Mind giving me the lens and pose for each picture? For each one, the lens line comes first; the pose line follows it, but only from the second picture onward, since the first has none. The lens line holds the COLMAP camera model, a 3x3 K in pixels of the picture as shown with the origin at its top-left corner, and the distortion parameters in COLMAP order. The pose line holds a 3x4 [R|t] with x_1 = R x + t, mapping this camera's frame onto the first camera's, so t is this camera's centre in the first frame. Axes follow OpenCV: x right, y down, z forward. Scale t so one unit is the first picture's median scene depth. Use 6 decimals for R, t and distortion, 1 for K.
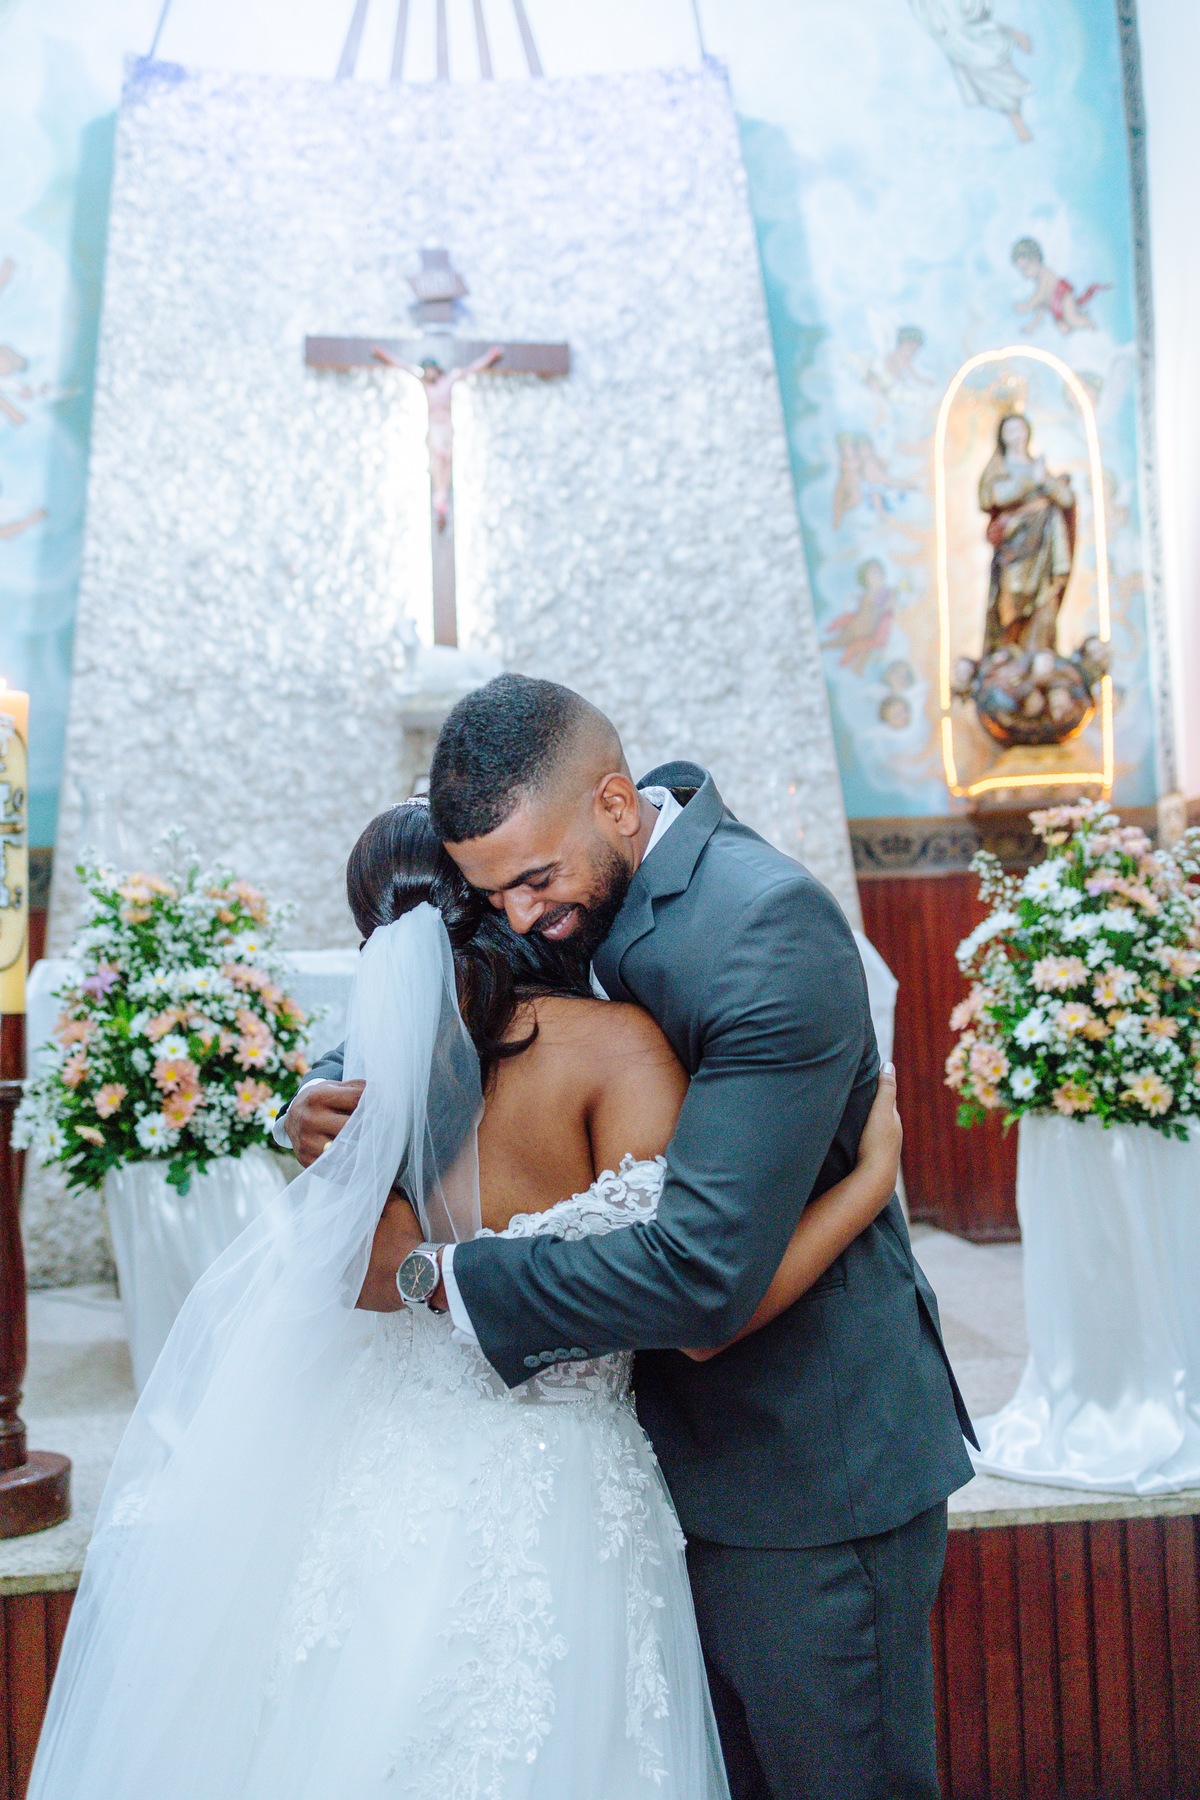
lens RADIAL K [[1686.0, 0, 567.4], [0, 1686.0, 894.0], [0, 0, 1]] dist [0.014779, -0.001323]
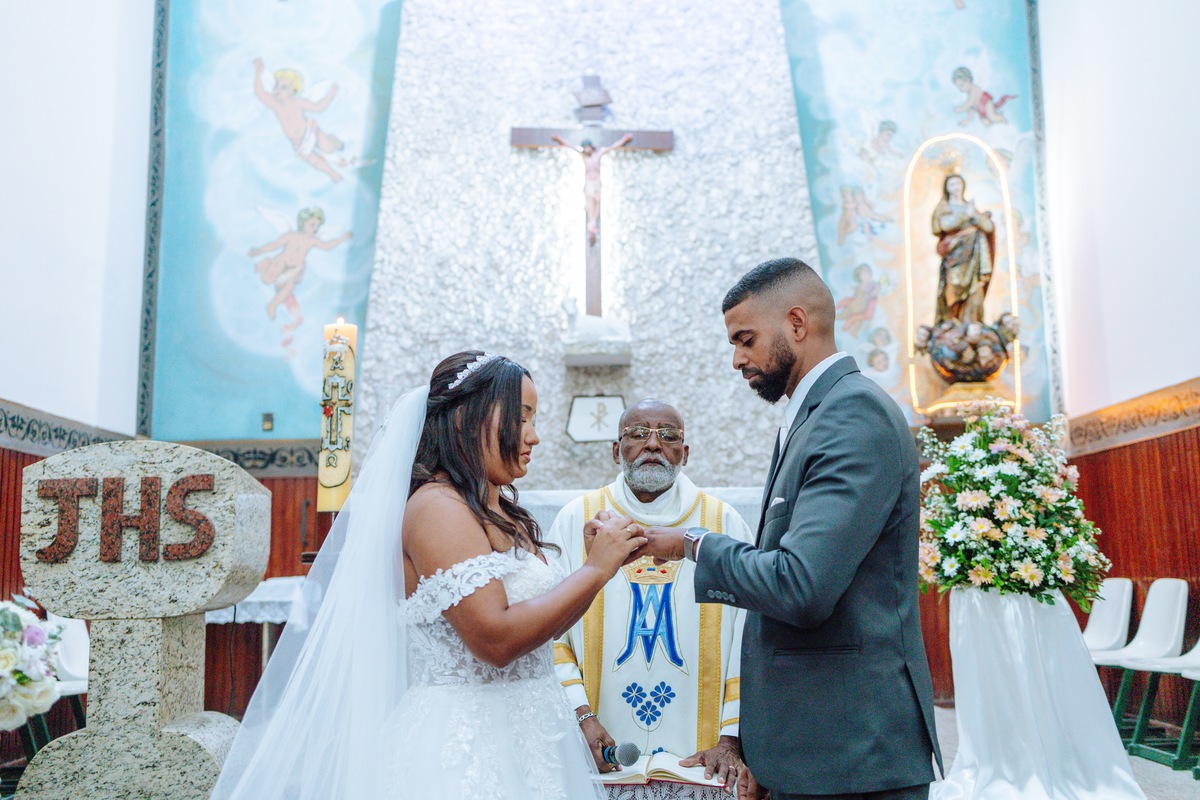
lens RADIAL K [[1138.2, 0, 584.2], [0, 1138.2, 409.7], [0, 0, 1]] dist [-0.008986, 0.070496]
pose [[0.997422, 0.013515, -0.070473, -0.003621], [-0.019284, 0.996459, -0.081833, 0.030621], [0.069117, 0.082981, 0.994151, -0.068347]]
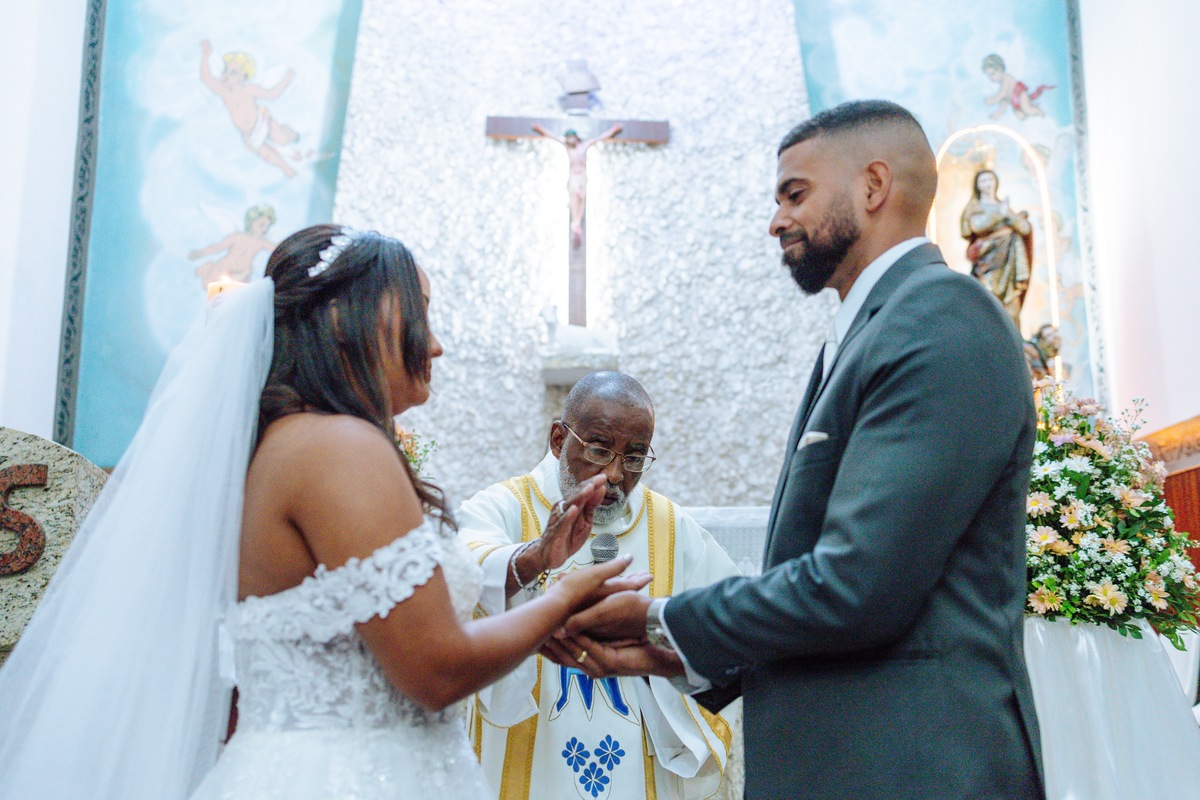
lens RADIAL K [[1135.0, 0, 604.8], [0, 1135.0, 440.4], [0, 0, 1]] dist [0.006817, 0.004467]
pose [[0.997610, 0.017164, -0.066927, 0.015965], [-0.024886, 0.992902, -0.116306, 0.056956], [0.064456, 0.117694, 0.990956, 0.071794]]
